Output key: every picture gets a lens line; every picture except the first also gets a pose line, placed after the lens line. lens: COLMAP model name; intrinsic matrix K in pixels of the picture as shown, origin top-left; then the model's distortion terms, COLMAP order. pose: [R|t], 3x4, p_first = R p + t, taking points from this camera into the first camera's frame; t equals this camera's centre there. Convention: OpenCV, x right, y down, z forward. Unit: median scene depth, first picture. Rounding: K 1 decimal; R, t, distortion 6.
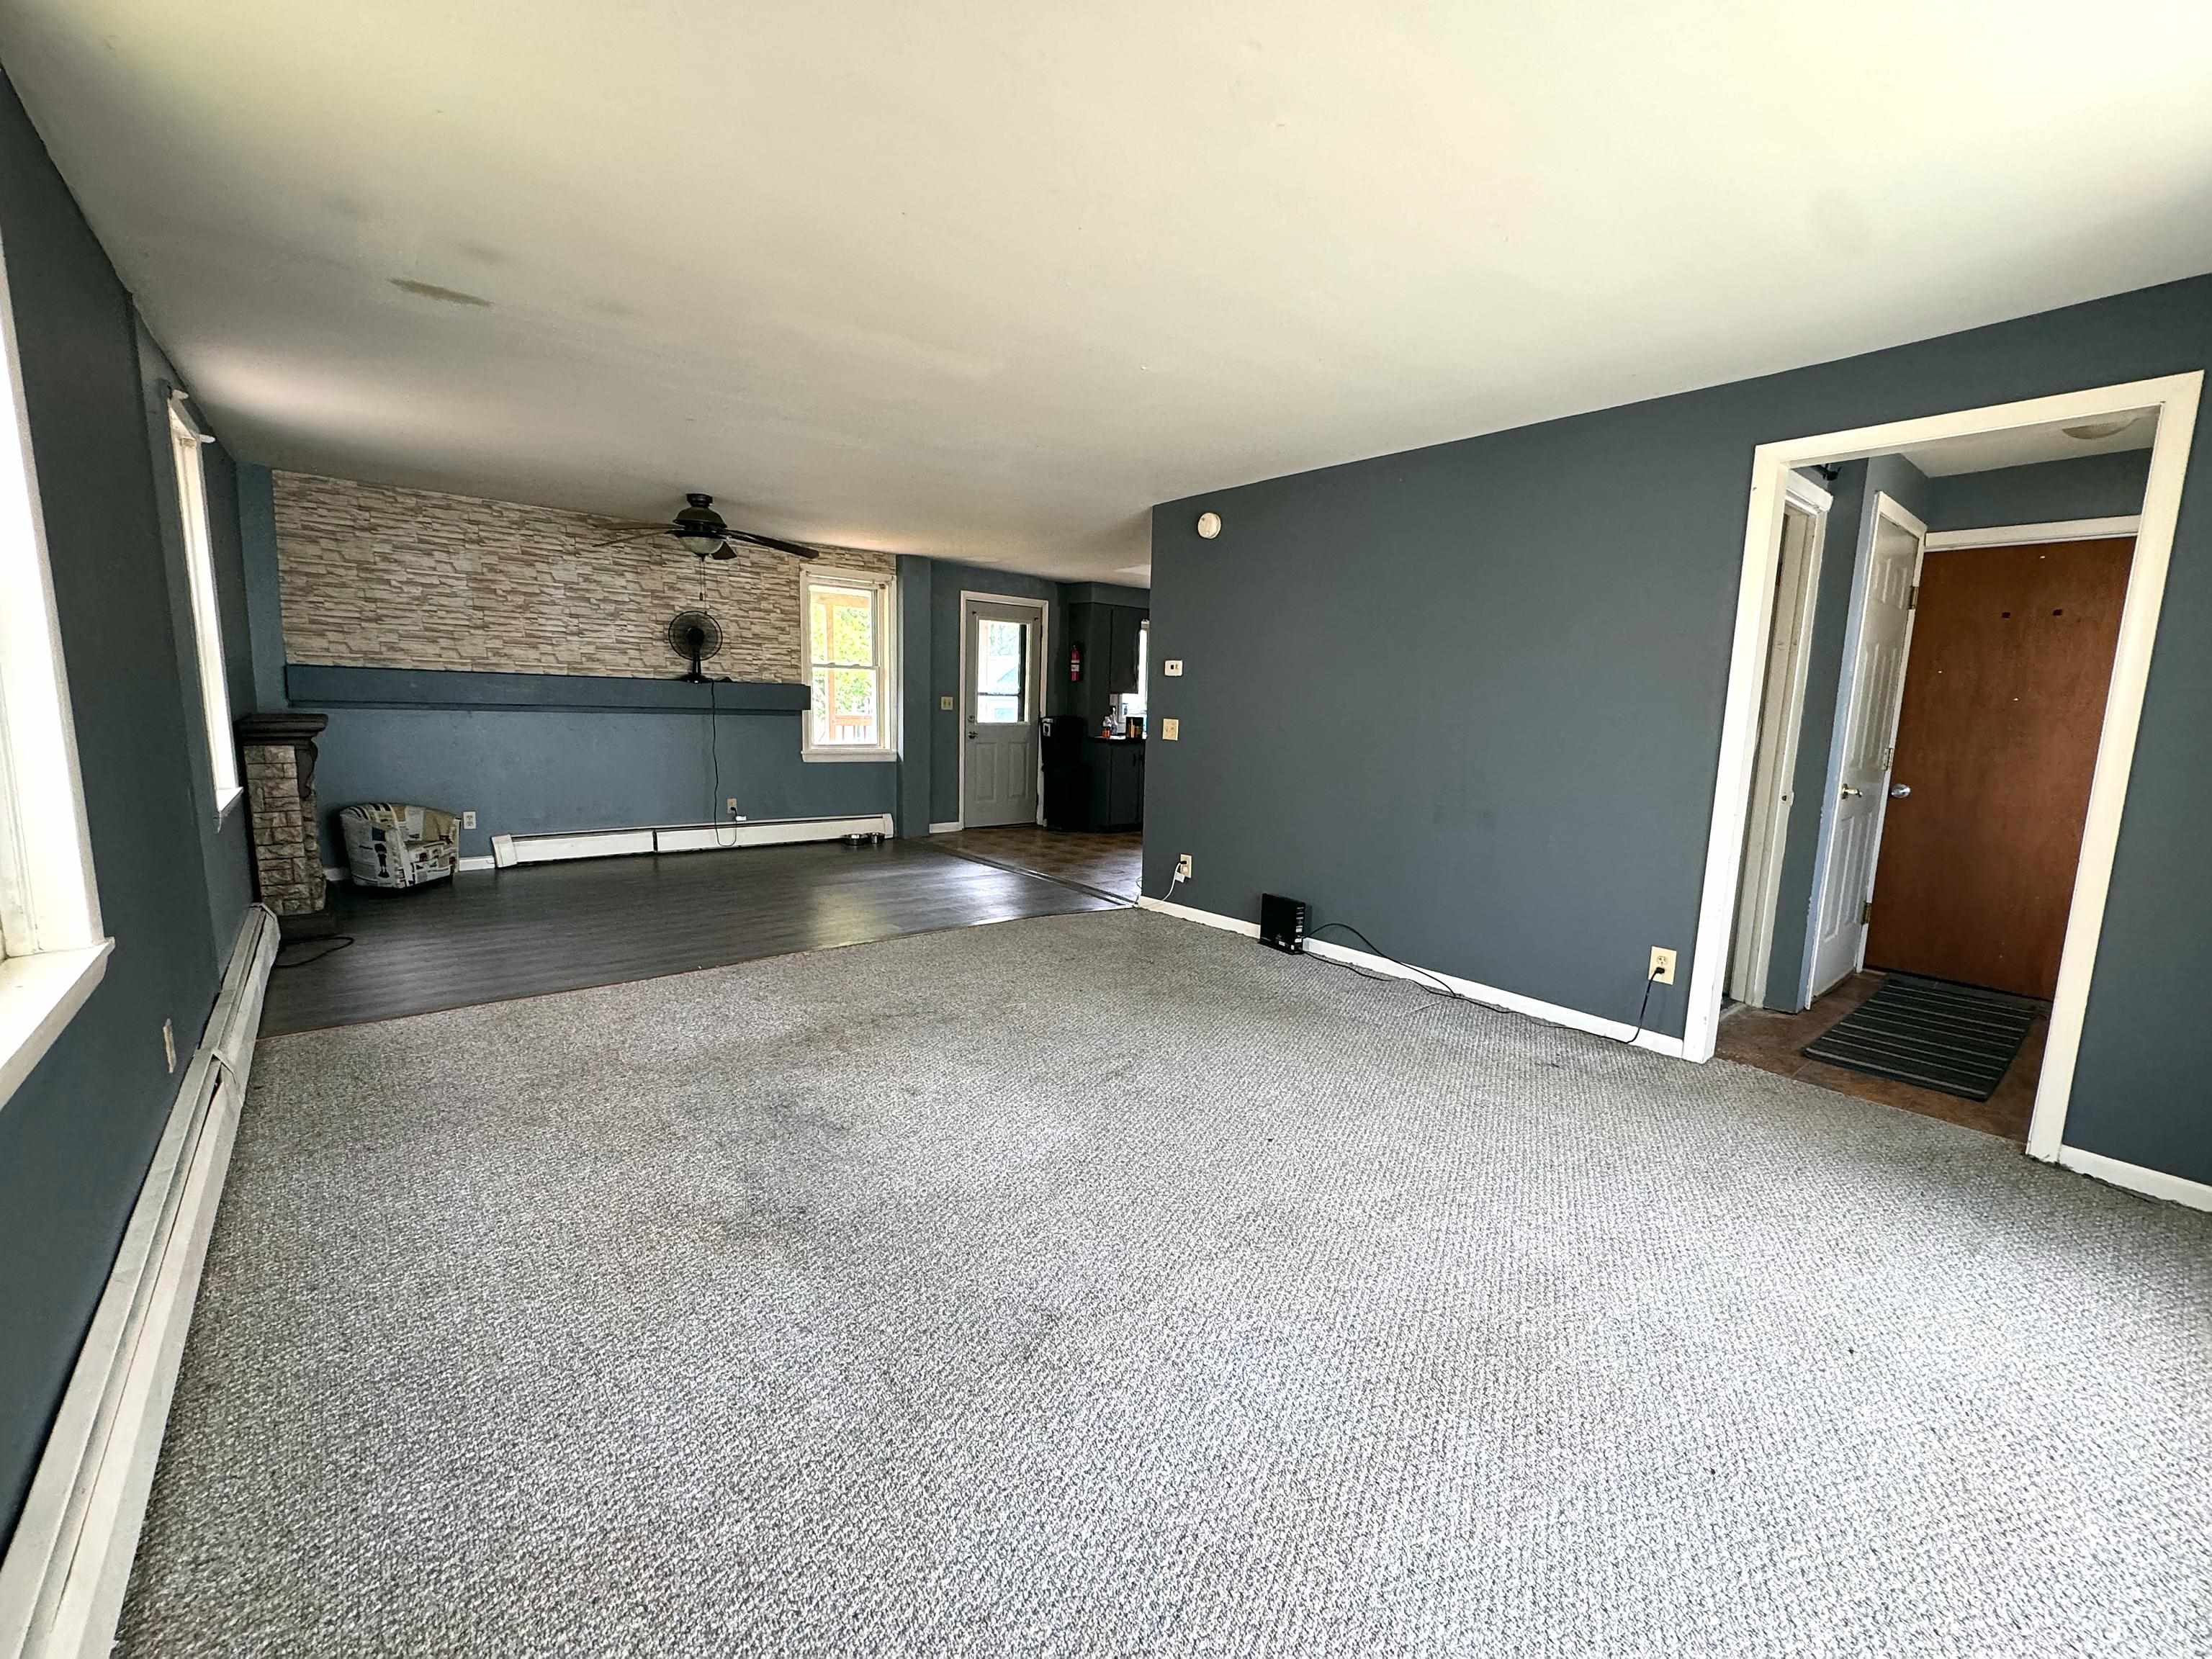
lens RADIAL K [[903.8, 0, 1101.6], [0, 903.8, 827.0], [0, 0, 1]] dist [-0.004324, -0.000489]
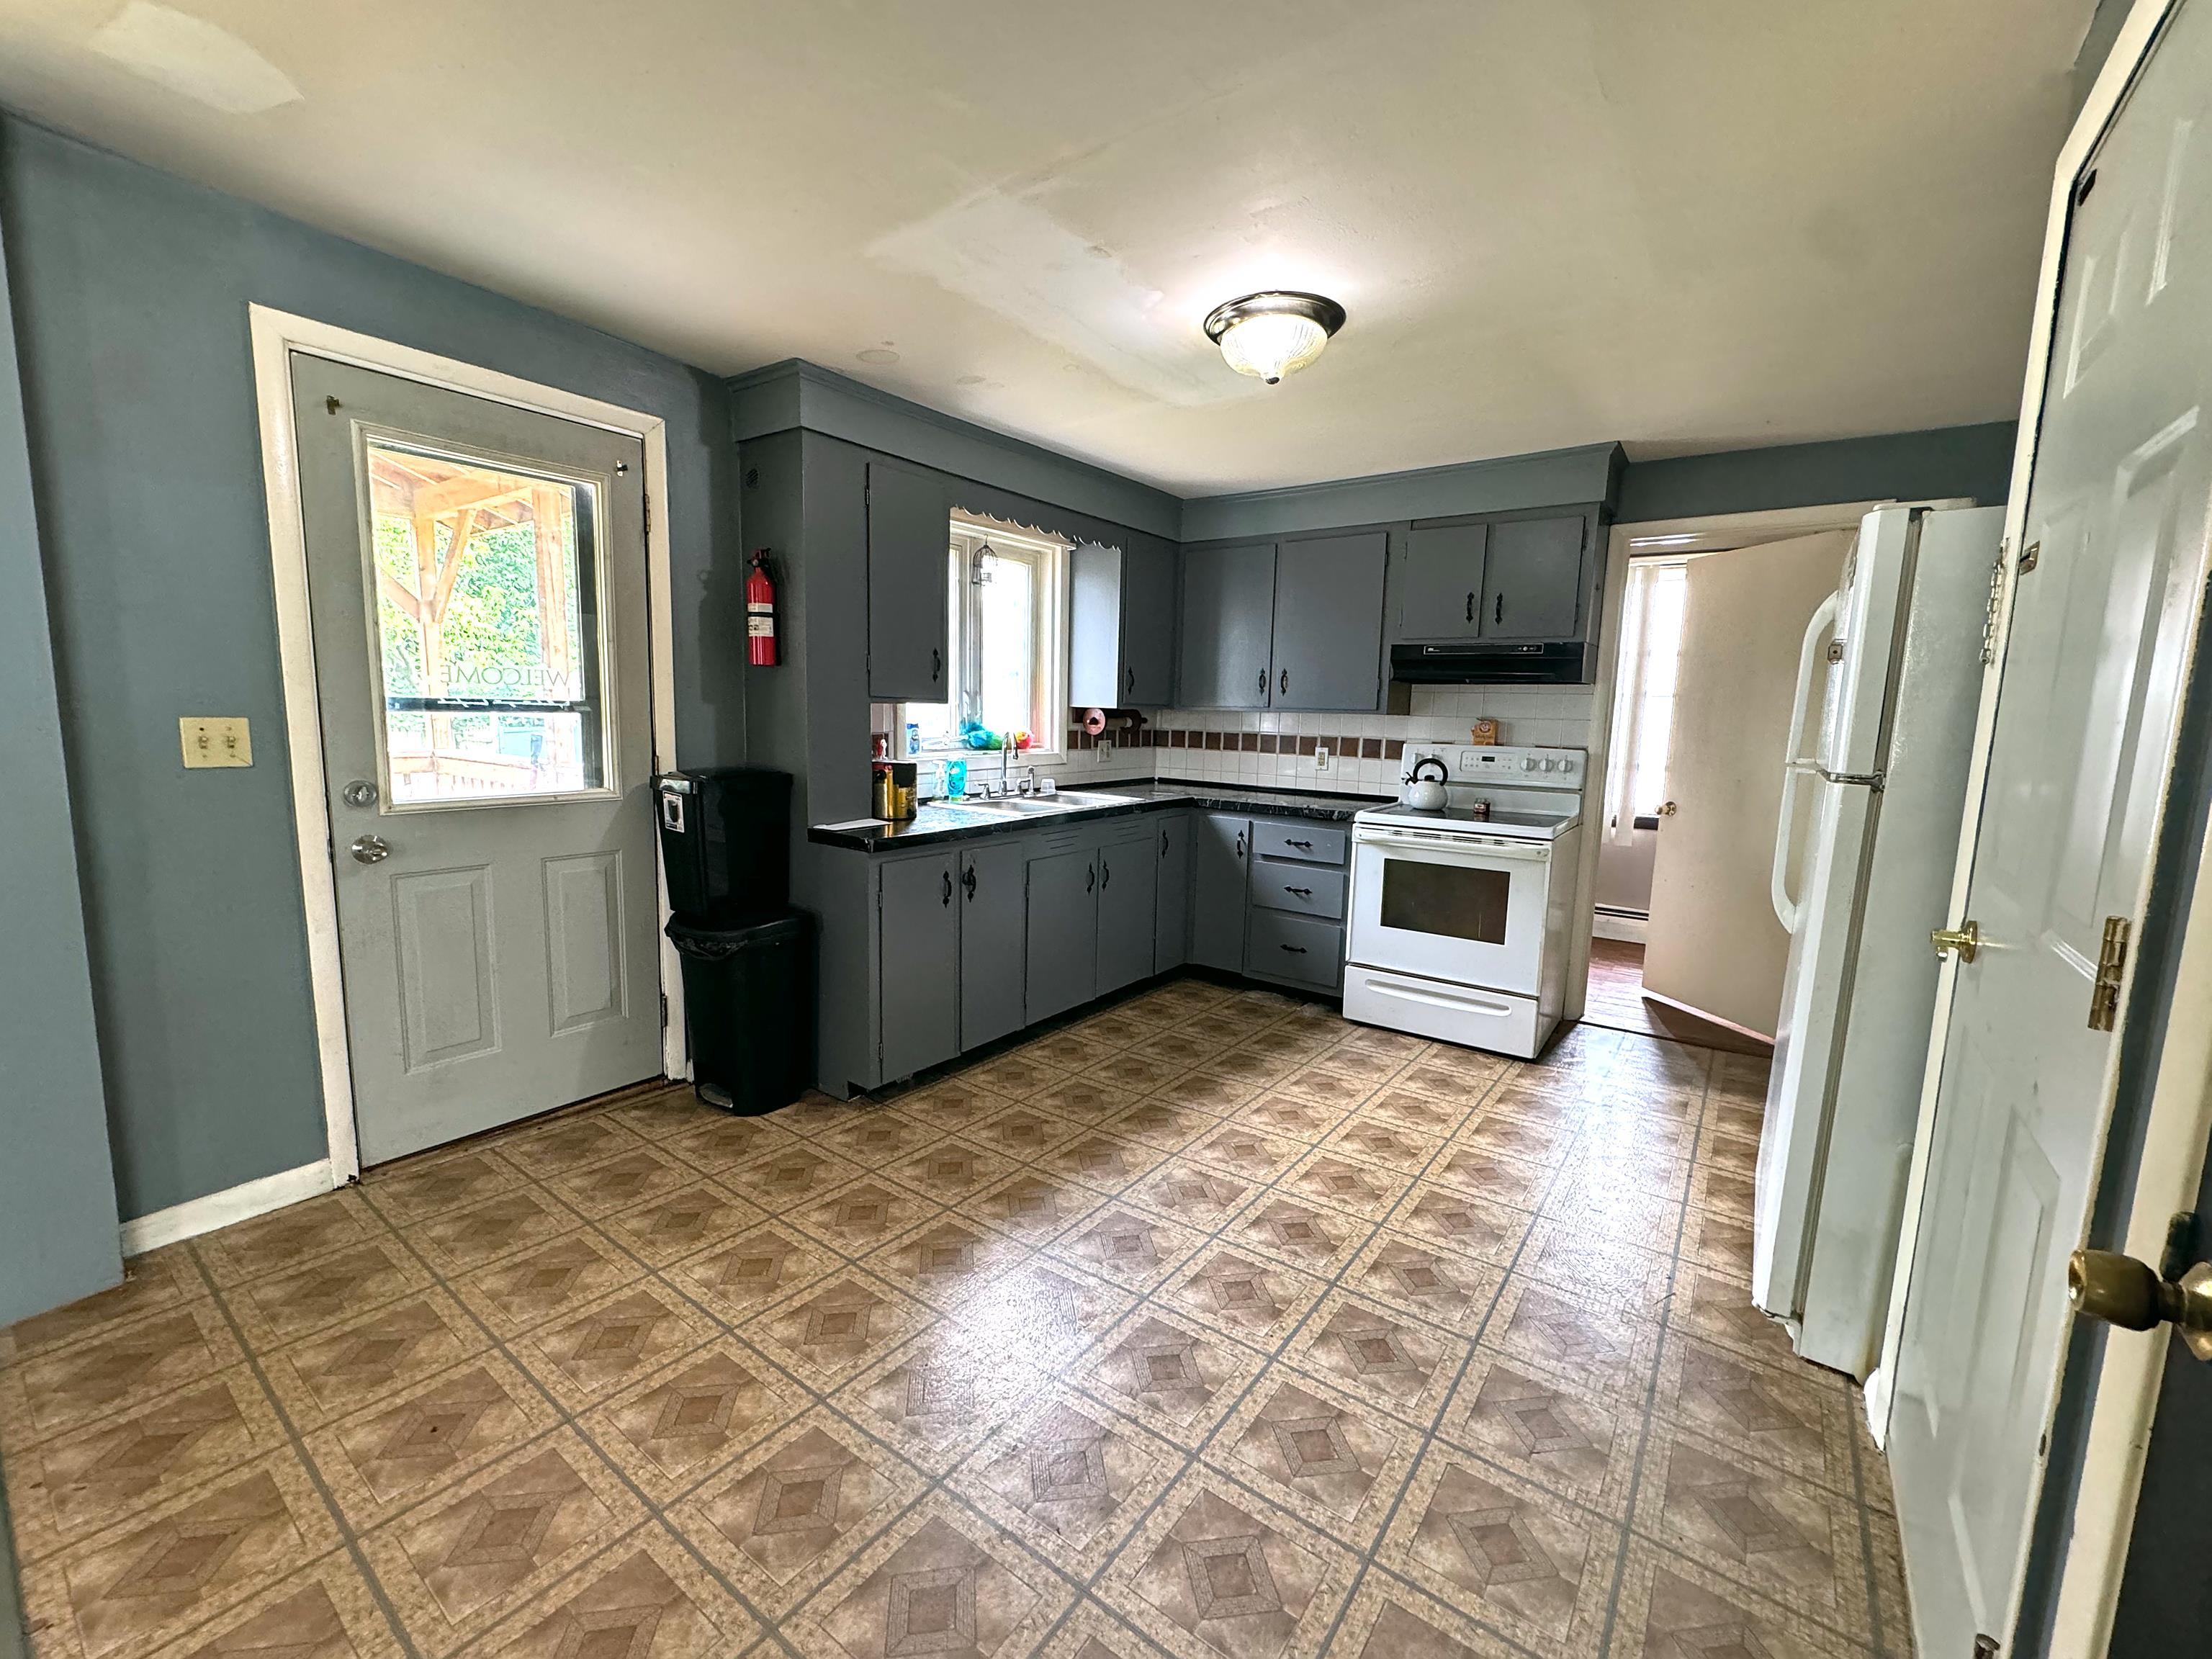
lens RADIAL K [[903.8, 0, 1101.6], [0, 903.8, 827.0], [0, 0, 1]] dist [-0.004324, -0.000489]
pose [[0.970877, -0.033095, 0.237281, 0.017791], [0.034213, 0.999414, -0.000594, -0.135444], [-0.237122, 0.008695, 0.971441, 0.900231]]
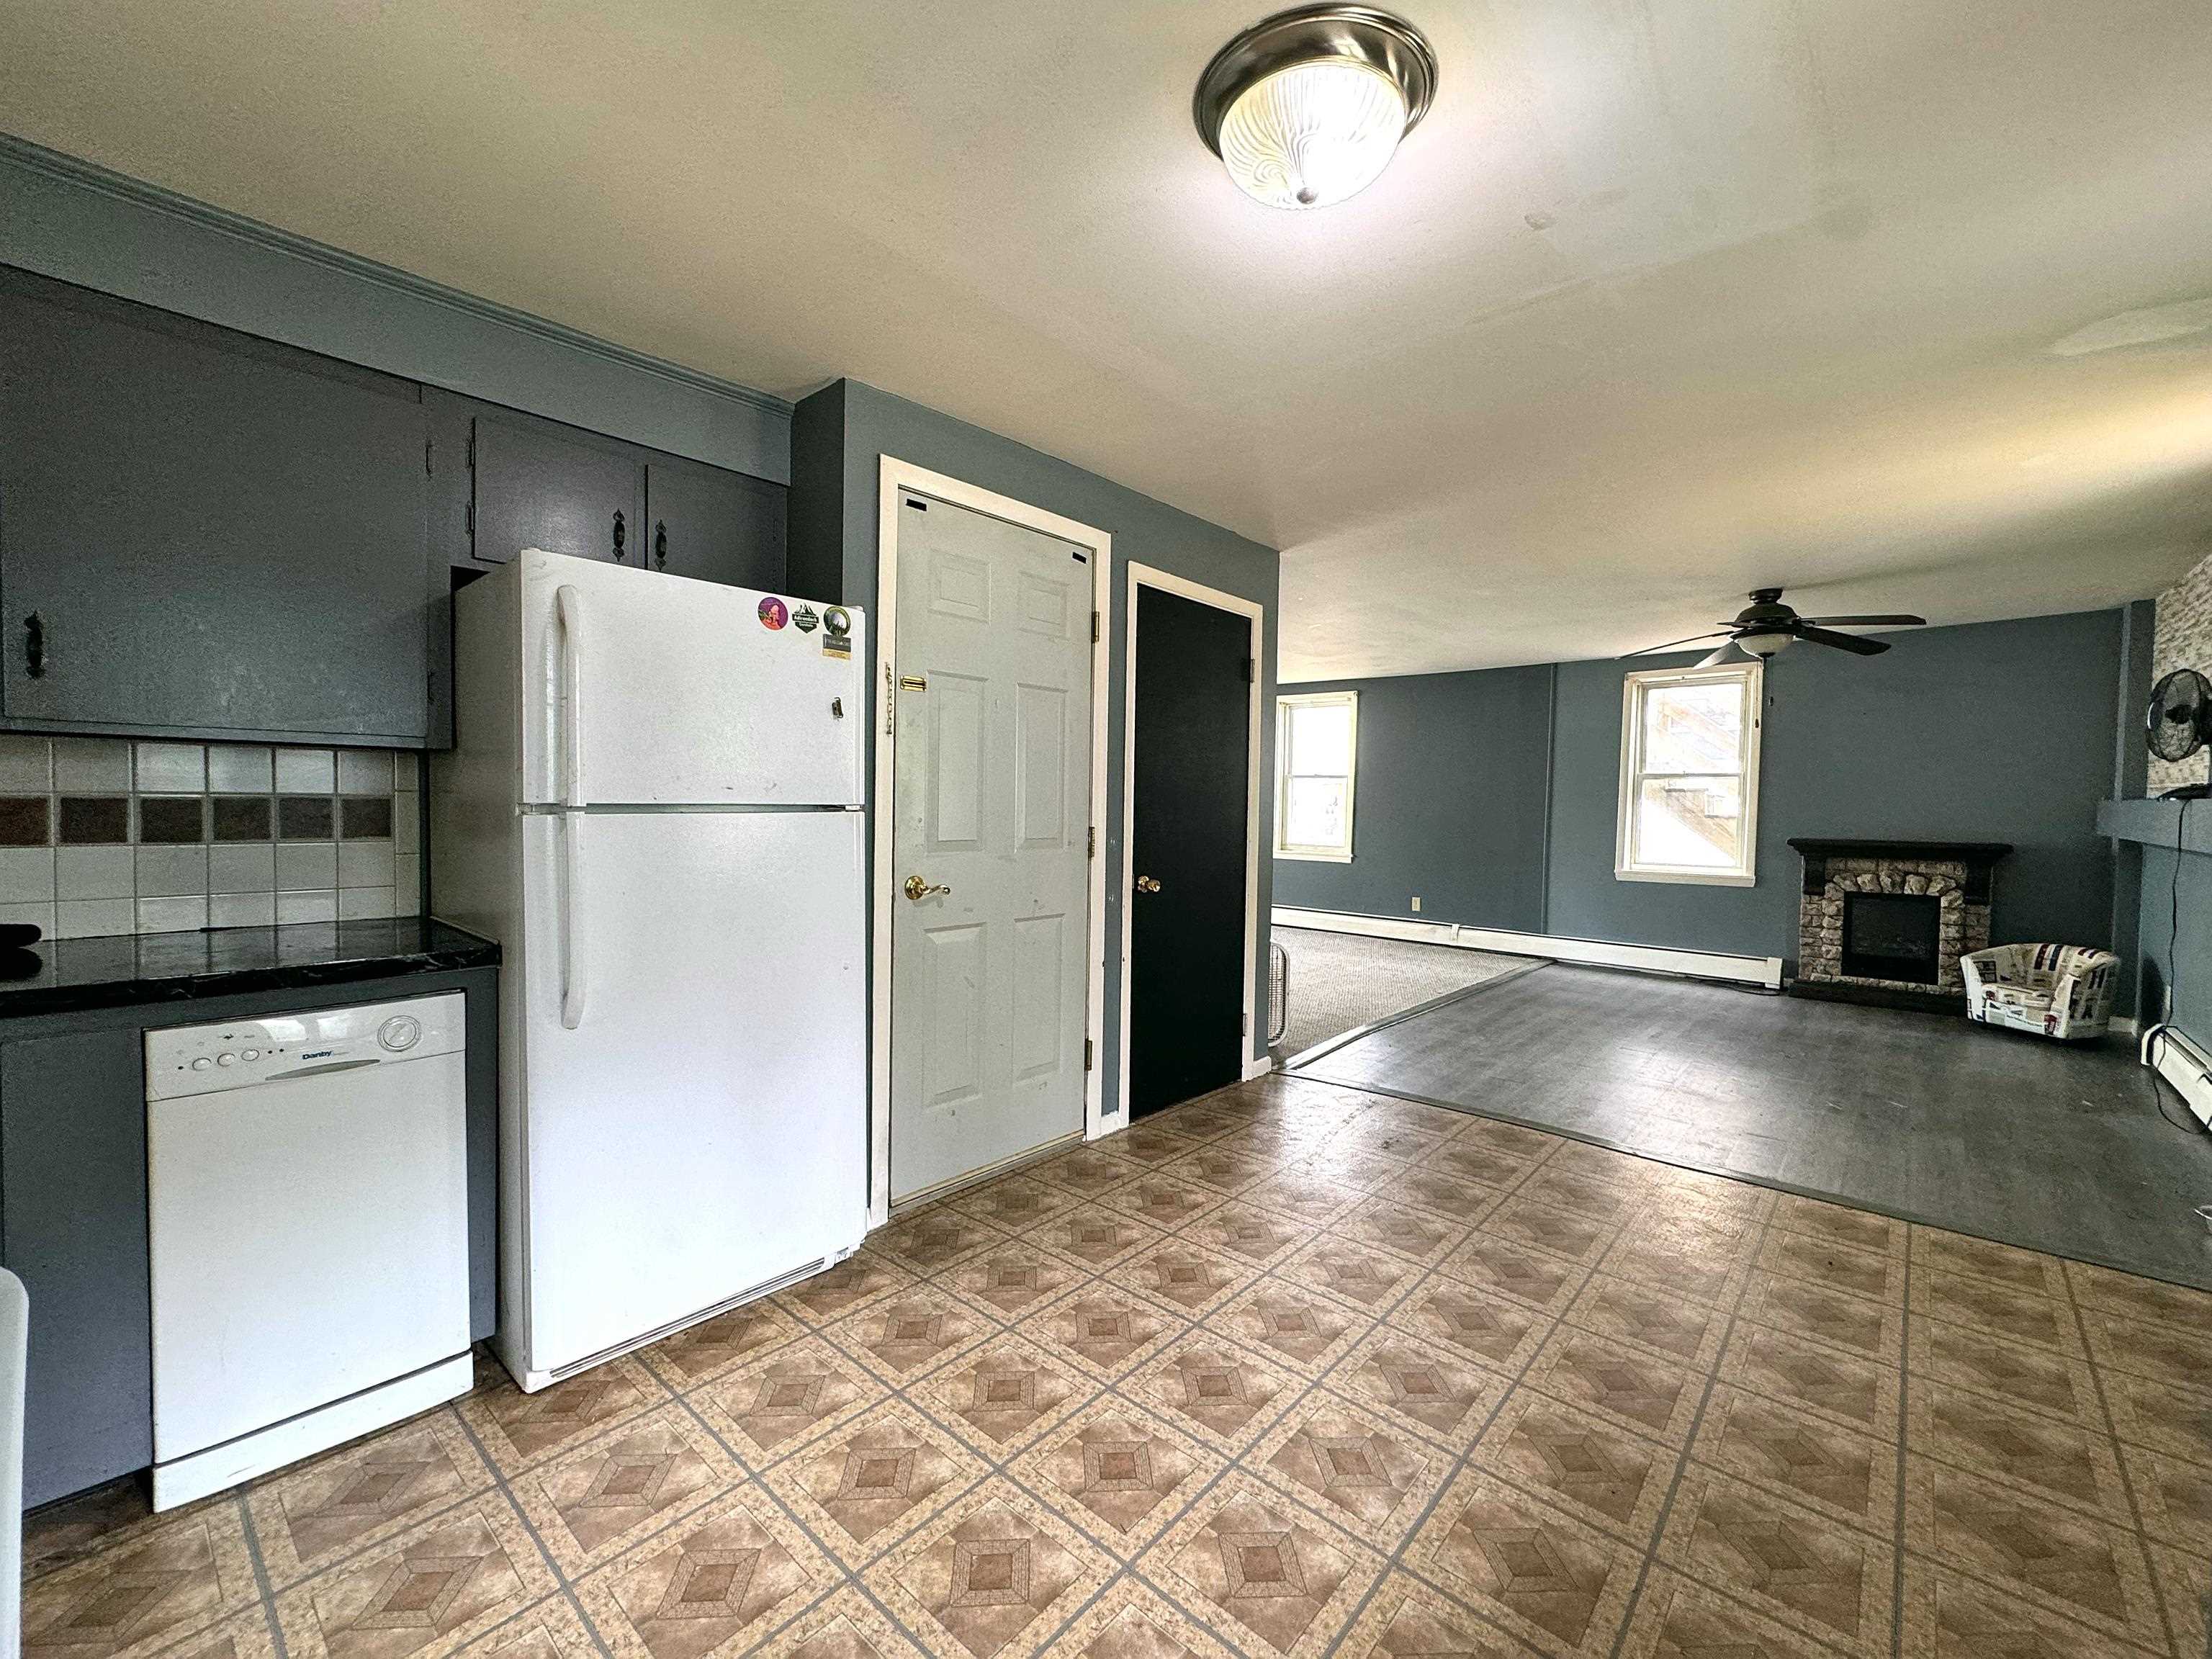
lens RADIAL K [[954.0, 0, 1134.4], [0, 954.0, 828.1], [0, 0, 1]] dist [0.039838, -0.000063]
pose [[-0.981025, -0.038532, -0.190012, 0.278661], [-0.069773, 0.984554, 0.160577, -0.205145], [0.180890, 0.170787, -0.968561, 1.532944]]
